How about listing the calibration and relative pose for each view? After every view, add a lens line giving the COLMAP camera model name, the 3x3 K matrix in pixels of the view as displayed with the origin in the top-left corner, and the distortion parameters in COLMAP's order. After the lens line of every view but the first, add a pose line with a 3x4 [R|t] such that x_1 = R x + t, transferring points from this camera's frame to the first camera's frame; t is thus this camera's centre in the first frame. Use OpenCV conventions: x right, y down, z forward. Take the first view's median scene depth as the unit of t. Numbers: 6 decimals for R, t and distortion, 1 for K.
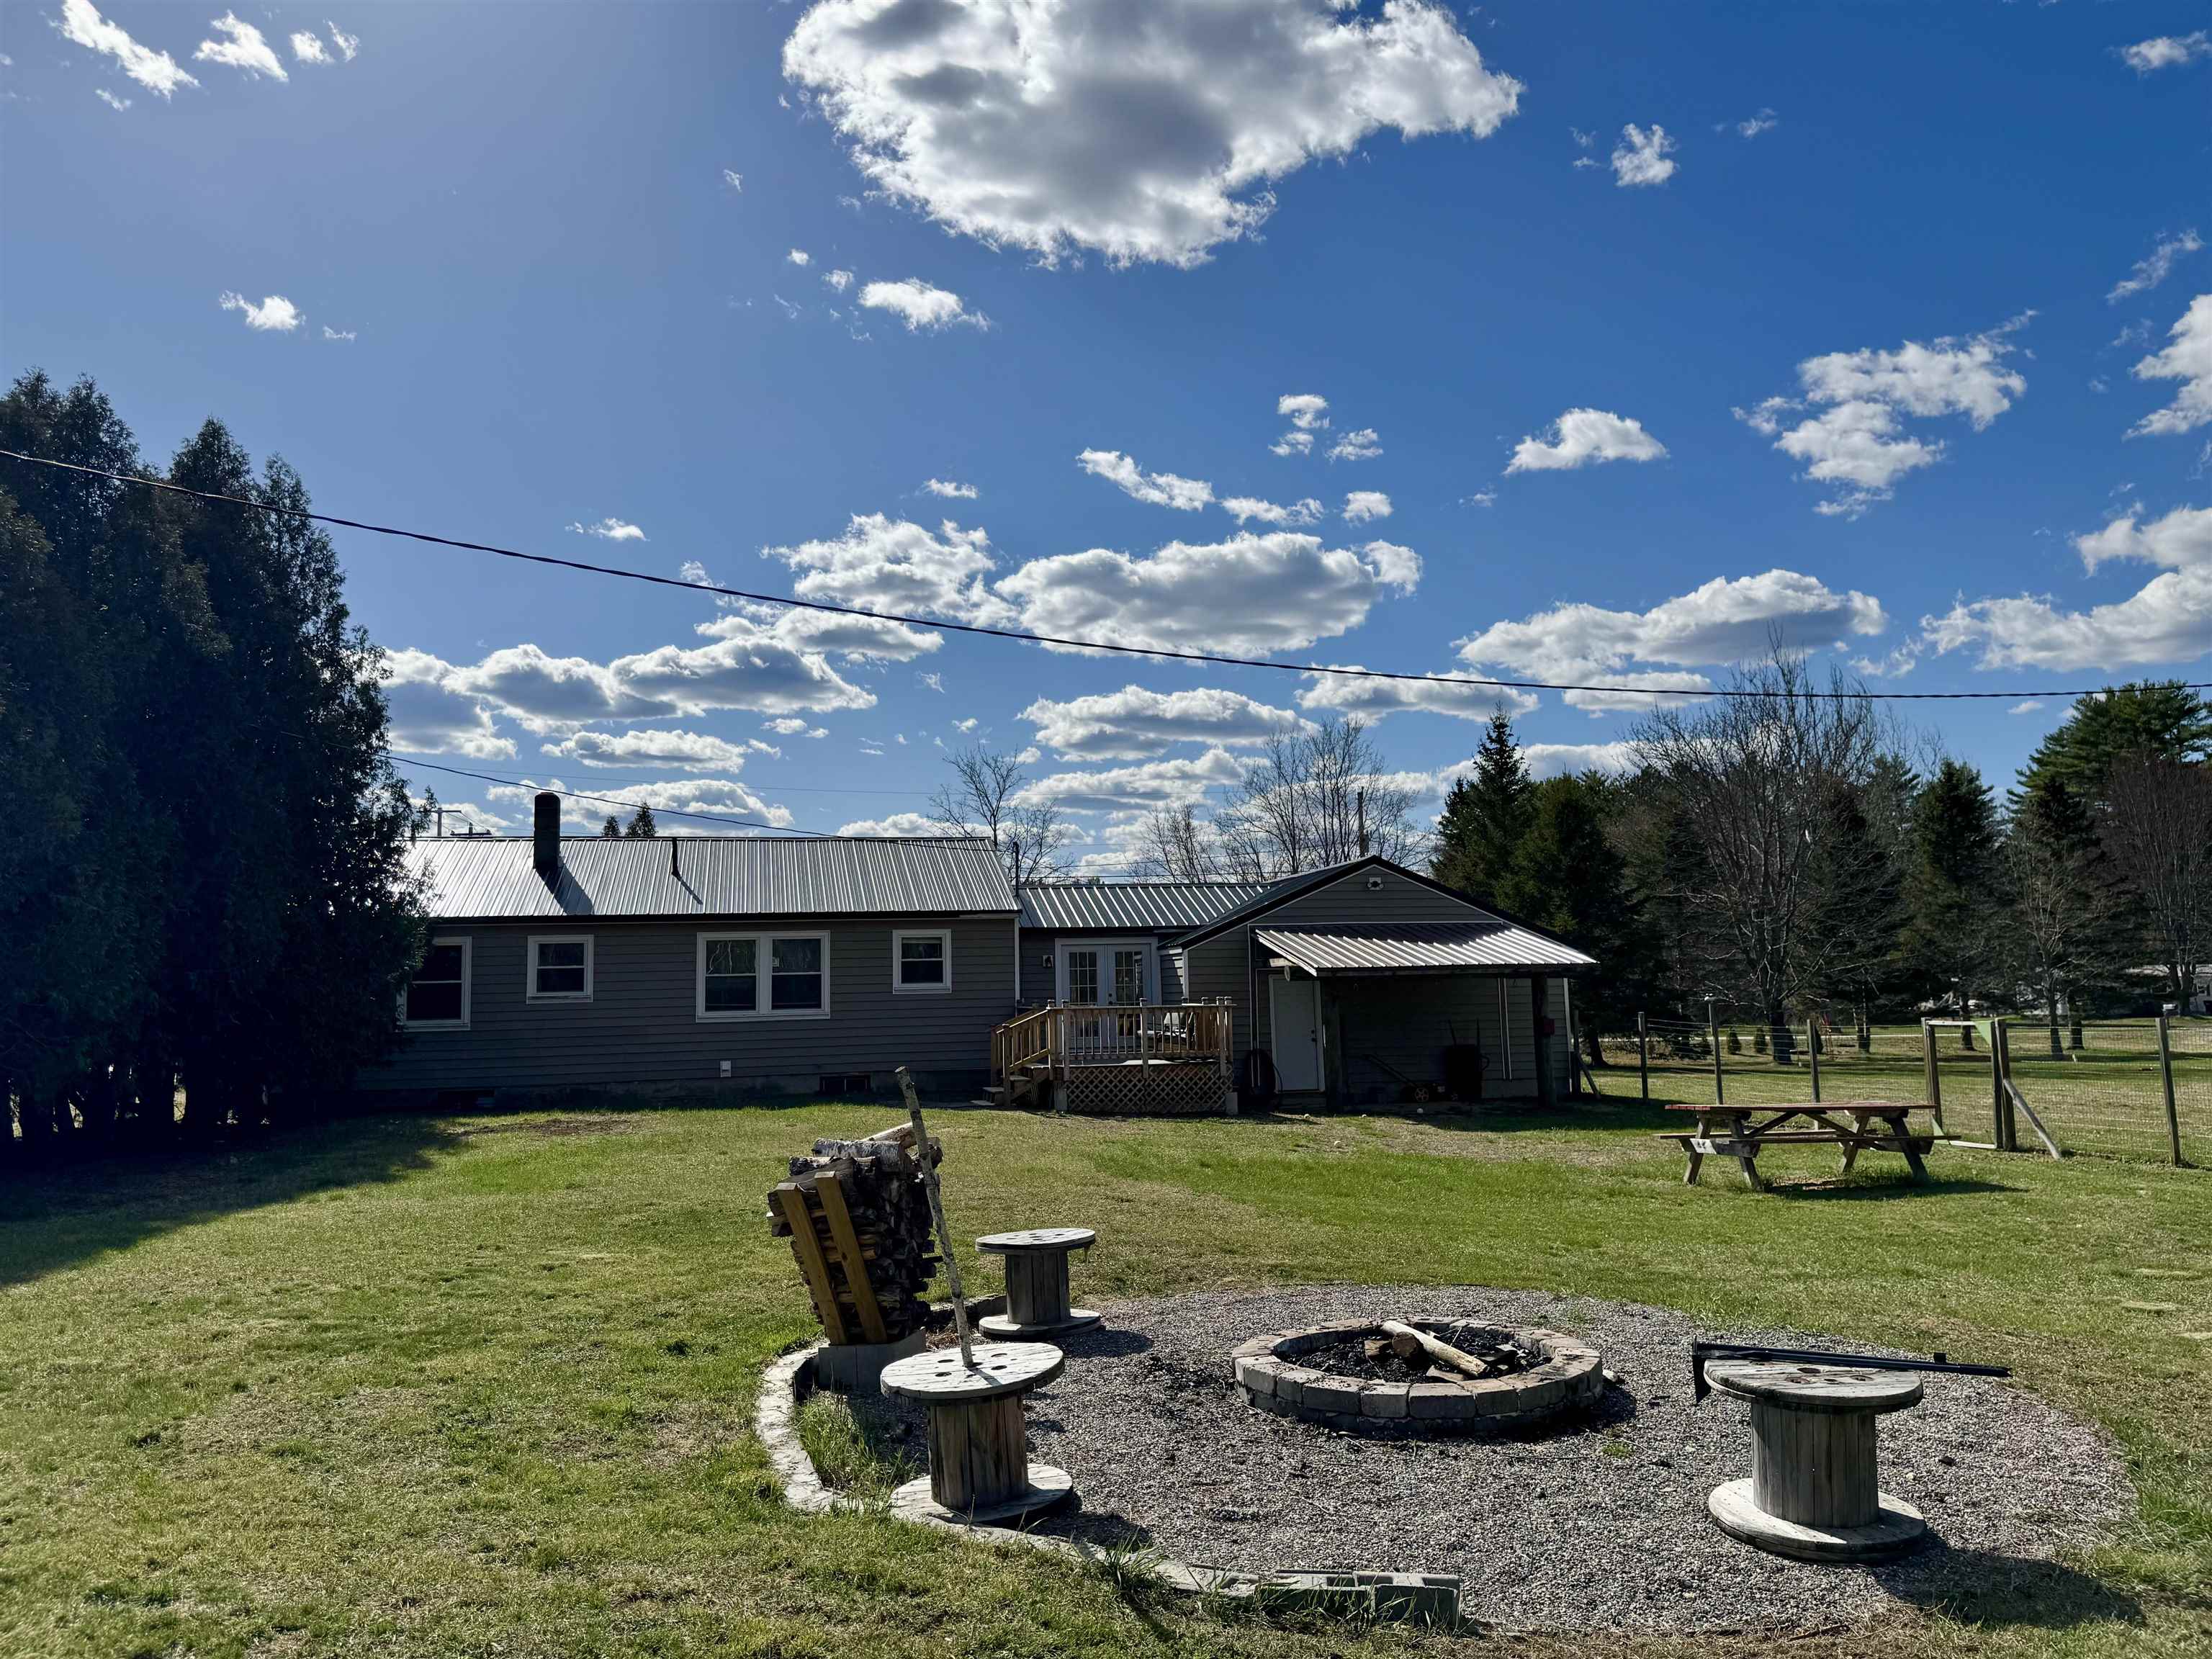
lens RADIAL K [[1649.5, 0, 1101.1], [0, 1649.5, 774.4], [0, 0, 1]] dist [0.066133, -0.002235]
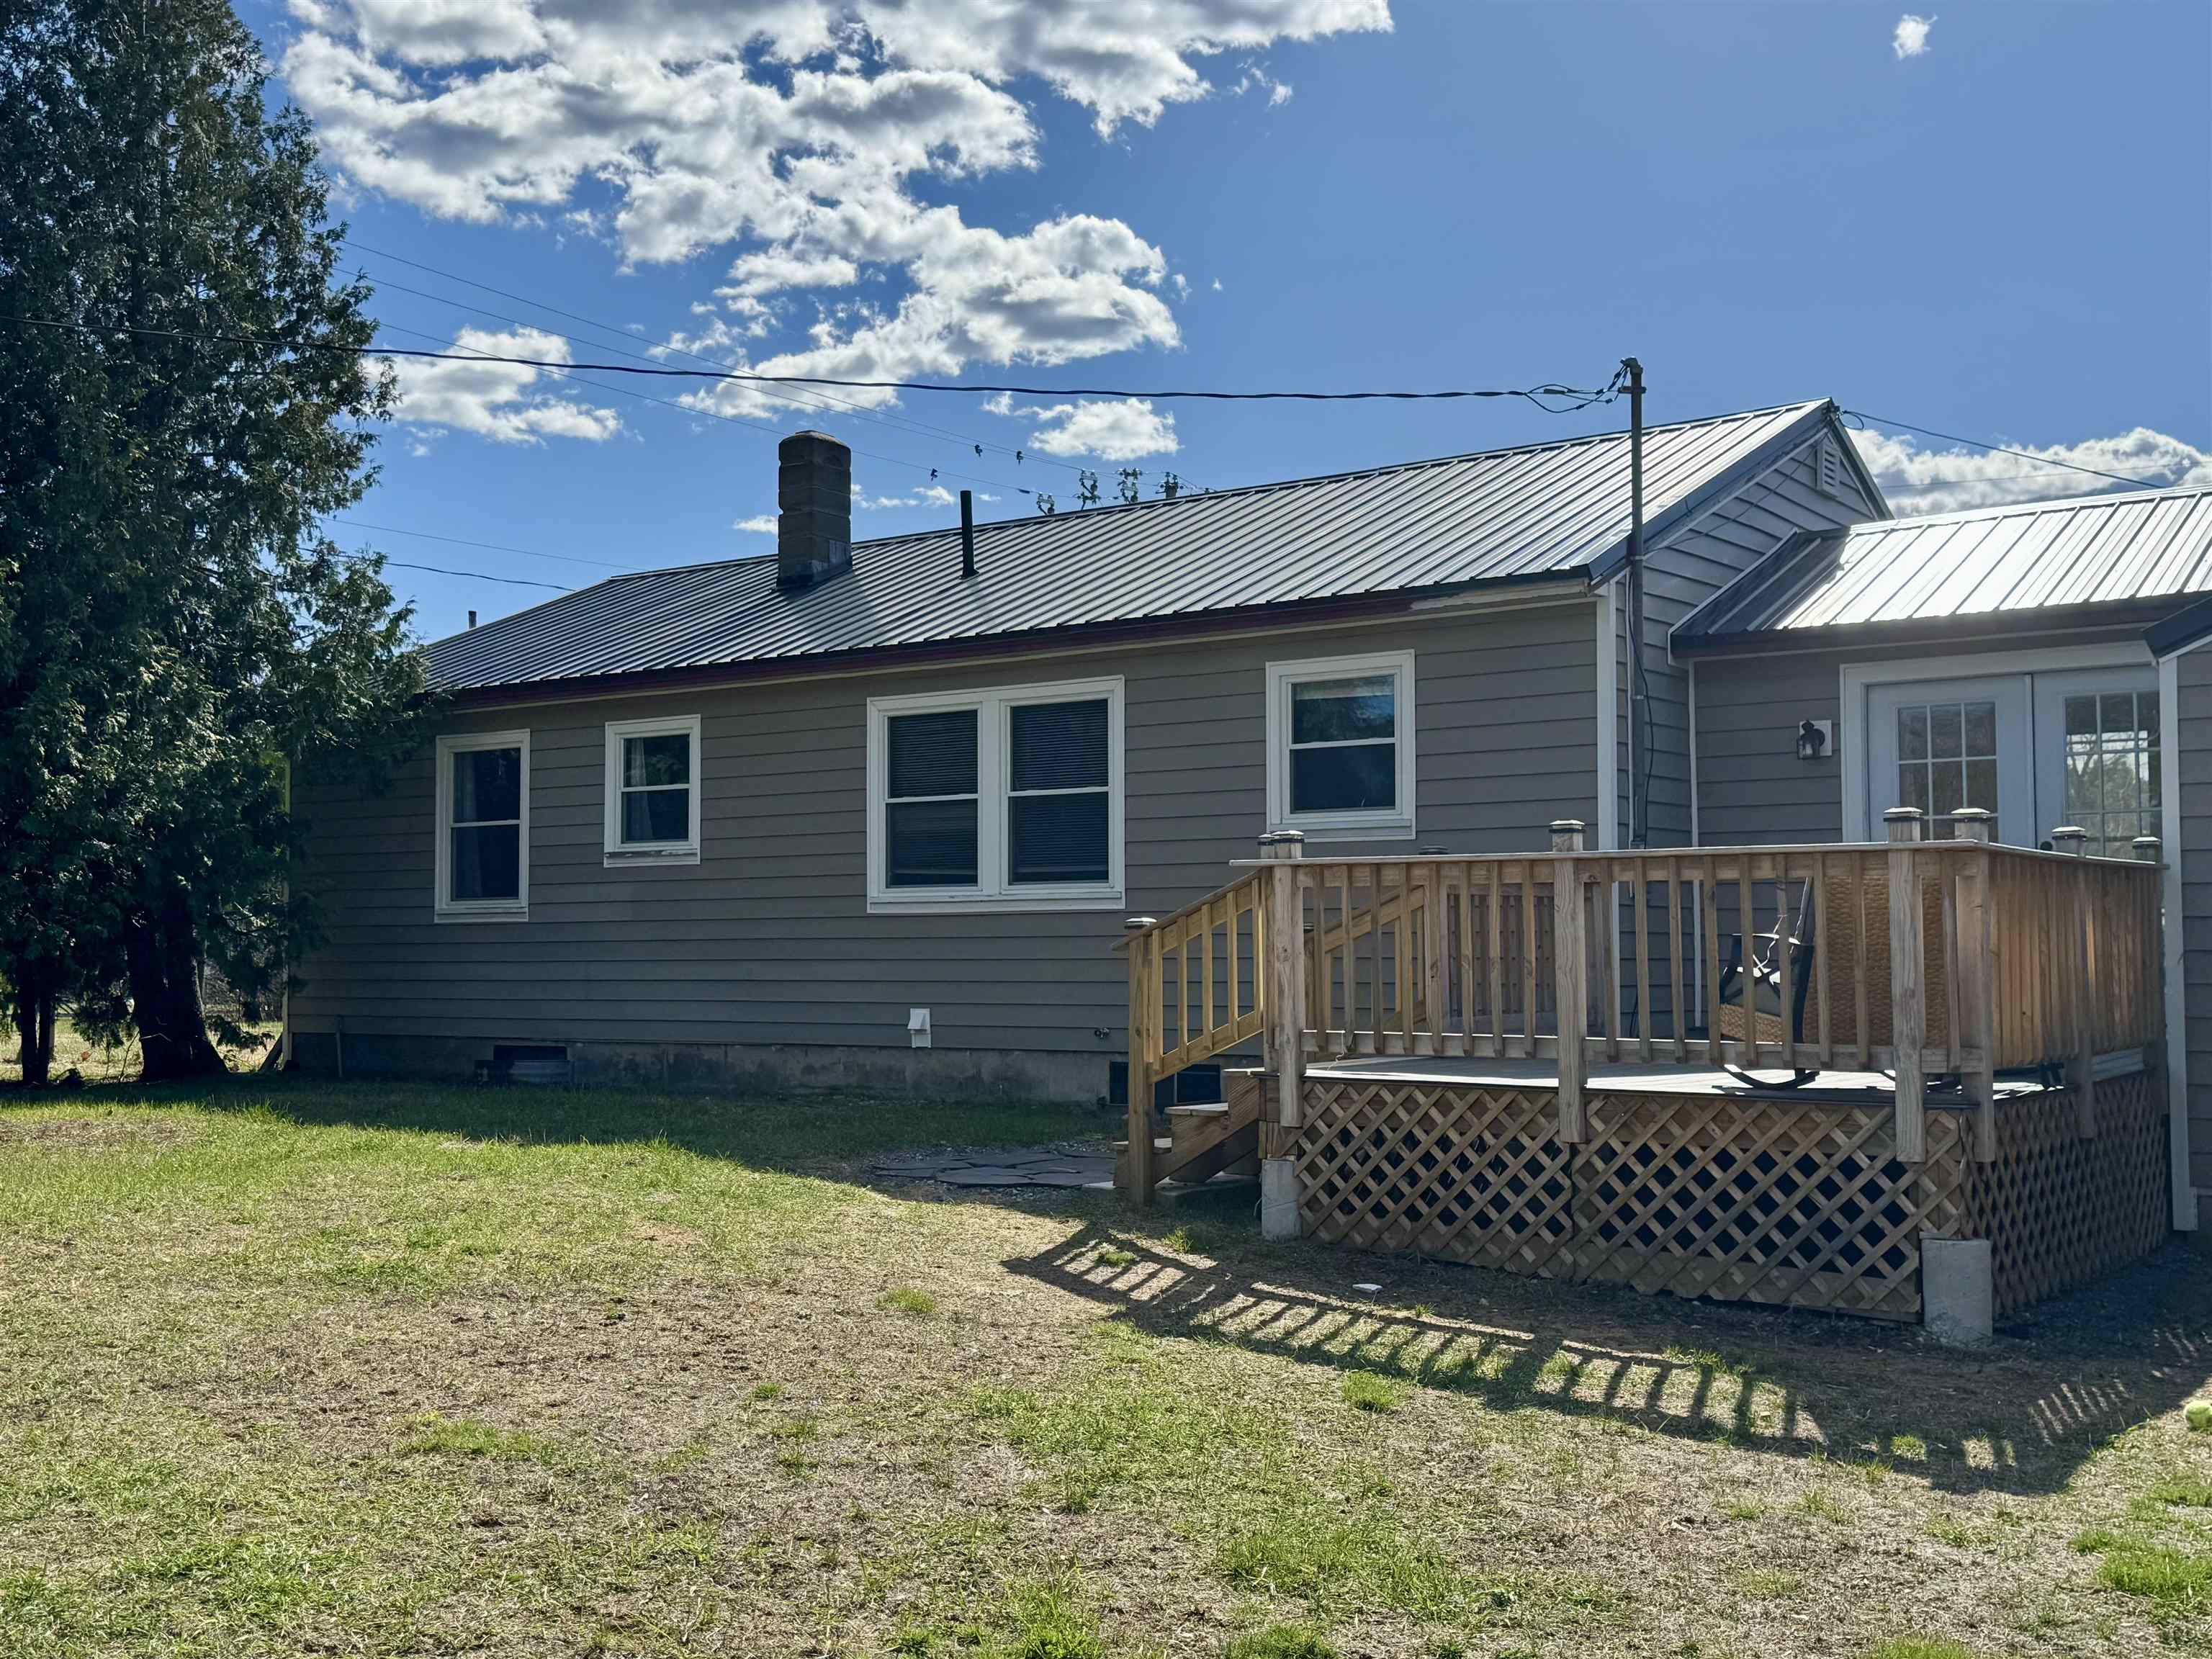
lens RADIAL K [[2286.4, 0, 1097.9], [0, 2286.4, 884.4], [0, 0, 1]] dist [0.088378, -0.010015]
pose [[0.664064, -0.001325, -0.747675, 0.209430], [0.085565, 0.993563, 0.074236, 0.099834], [0.742763, -0.113272, 0.659903, 0.634800]]
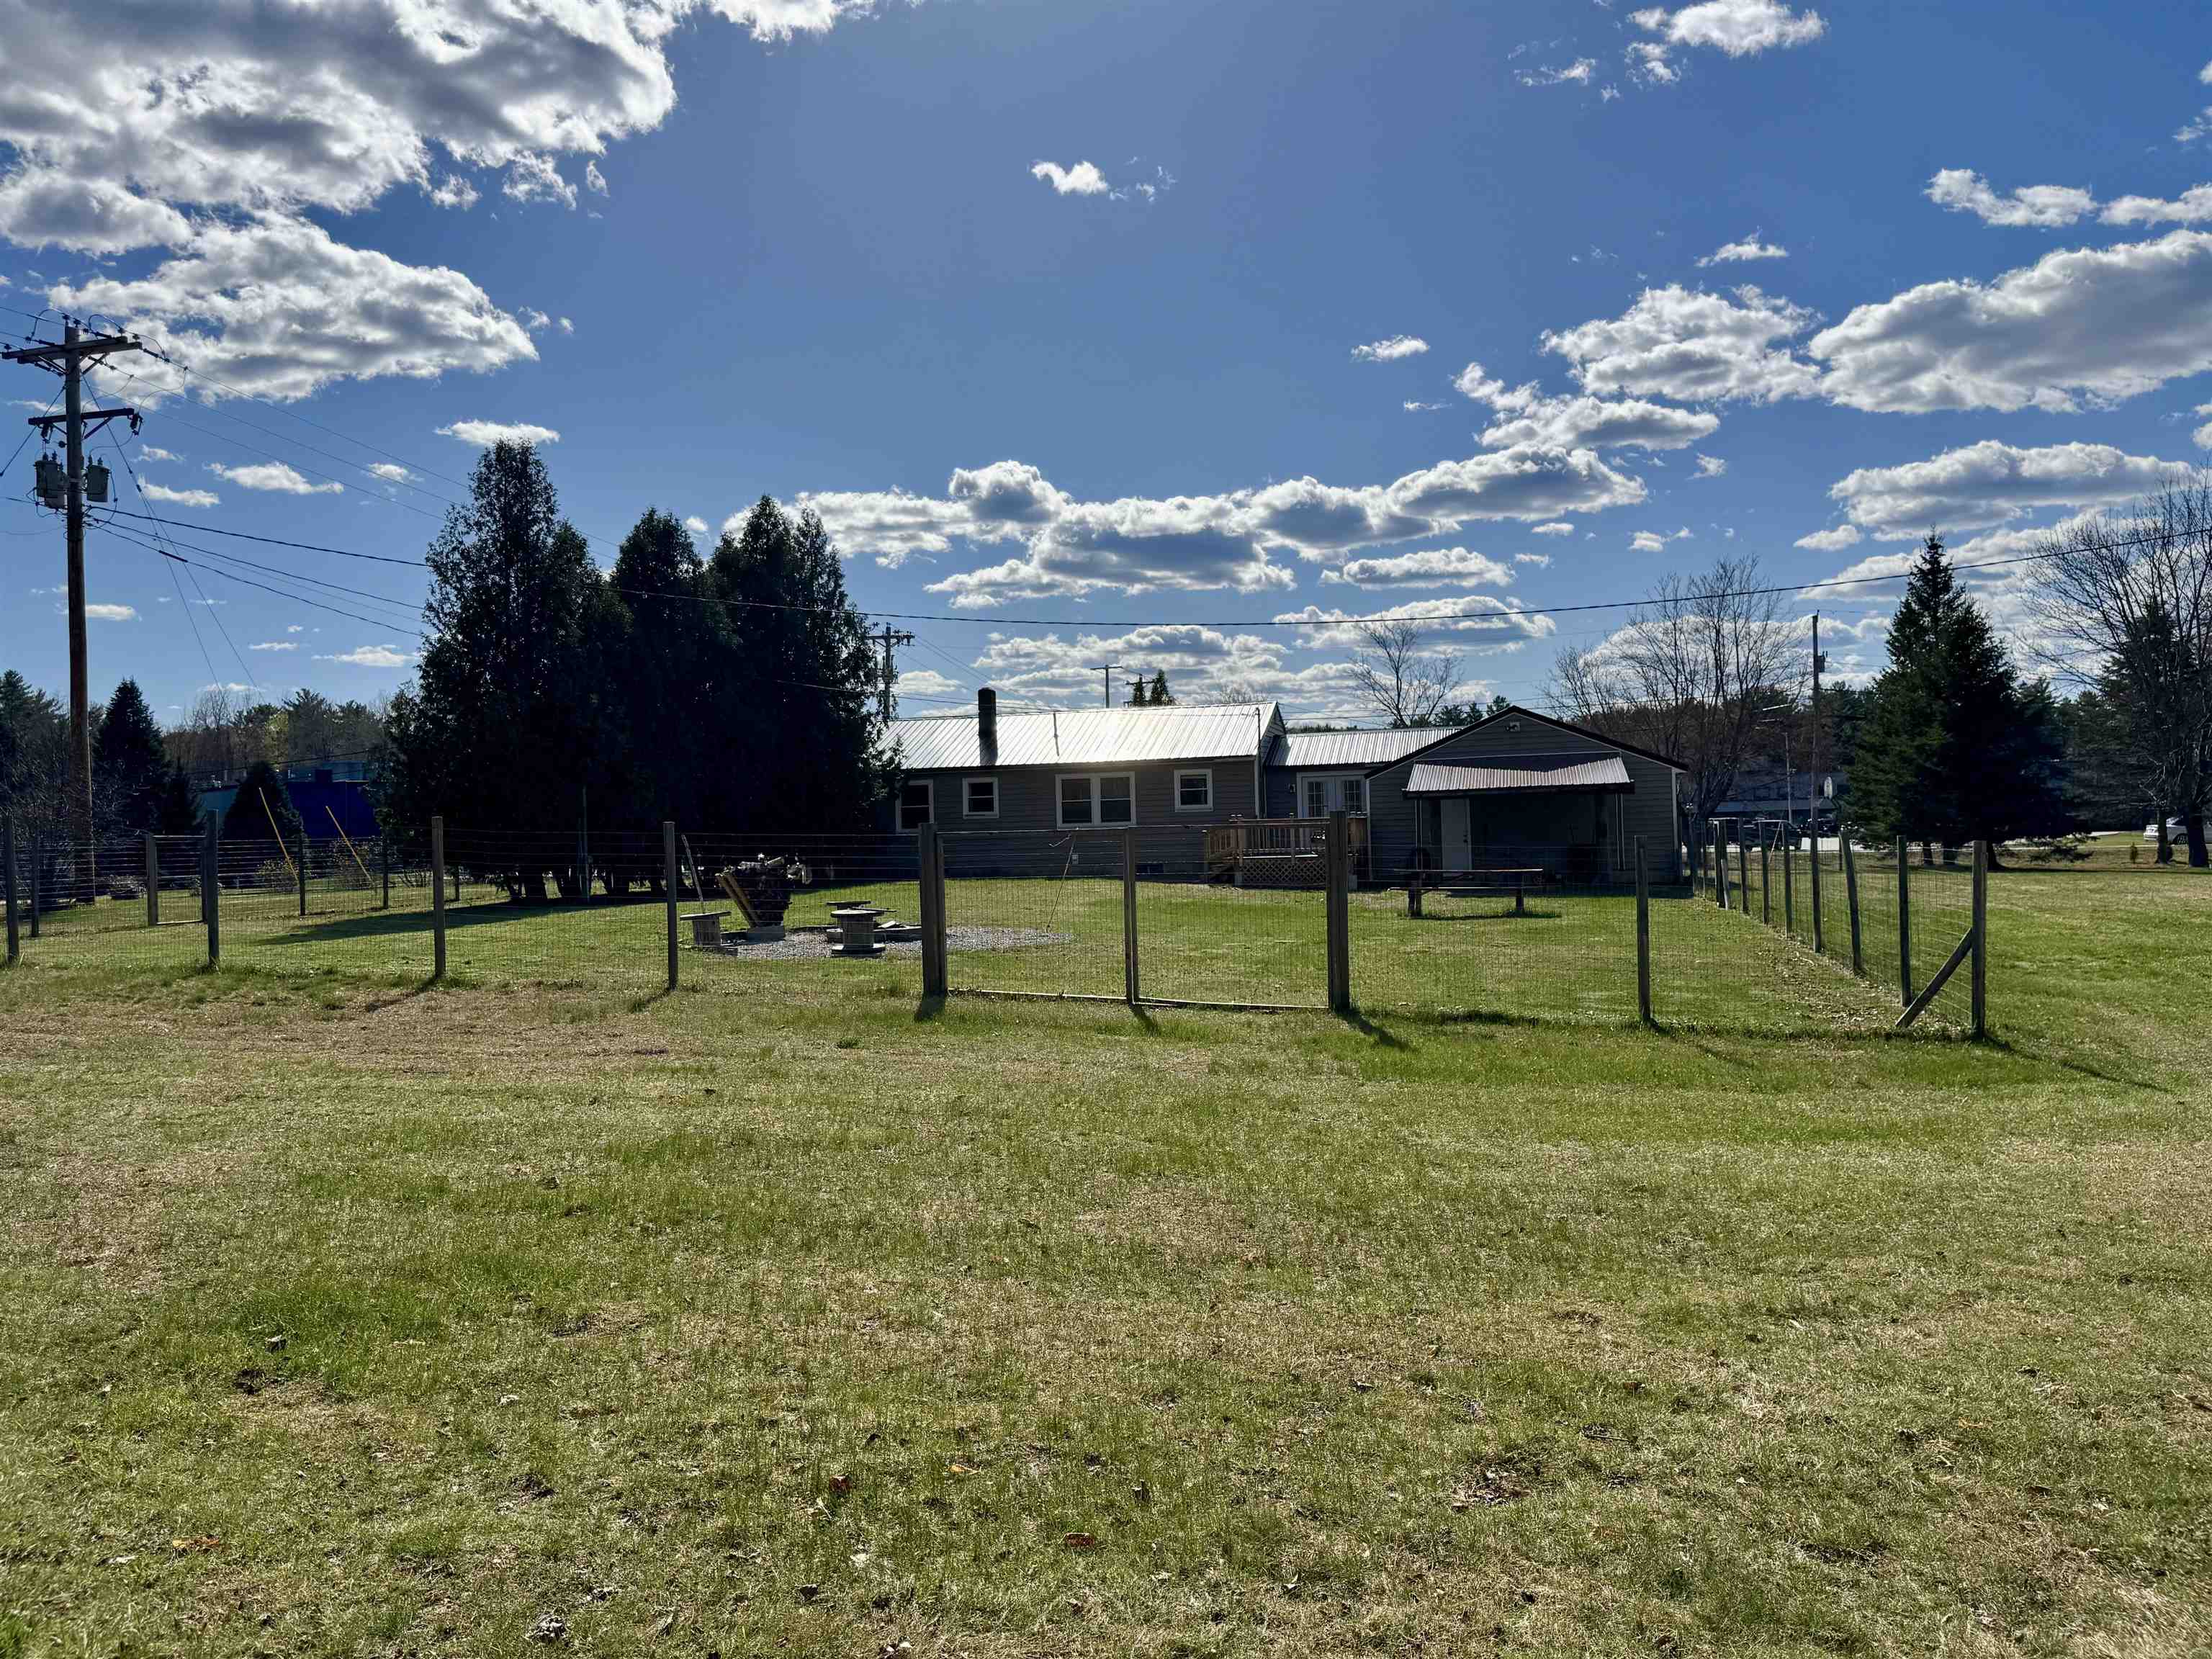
lens RADIAL K [[1649.5, 0, 1101.1], [0, 1649.5, 774.4], [0, 0, 1]] dist [0.066133, -0.002235]
pose [[0.888909, -0.019431, -0.457671, 0.499280], [0.071755, 0.992673, 0.097220, -0.053392], [0.452429, -0.119260, 0.883790, -0.364697]]
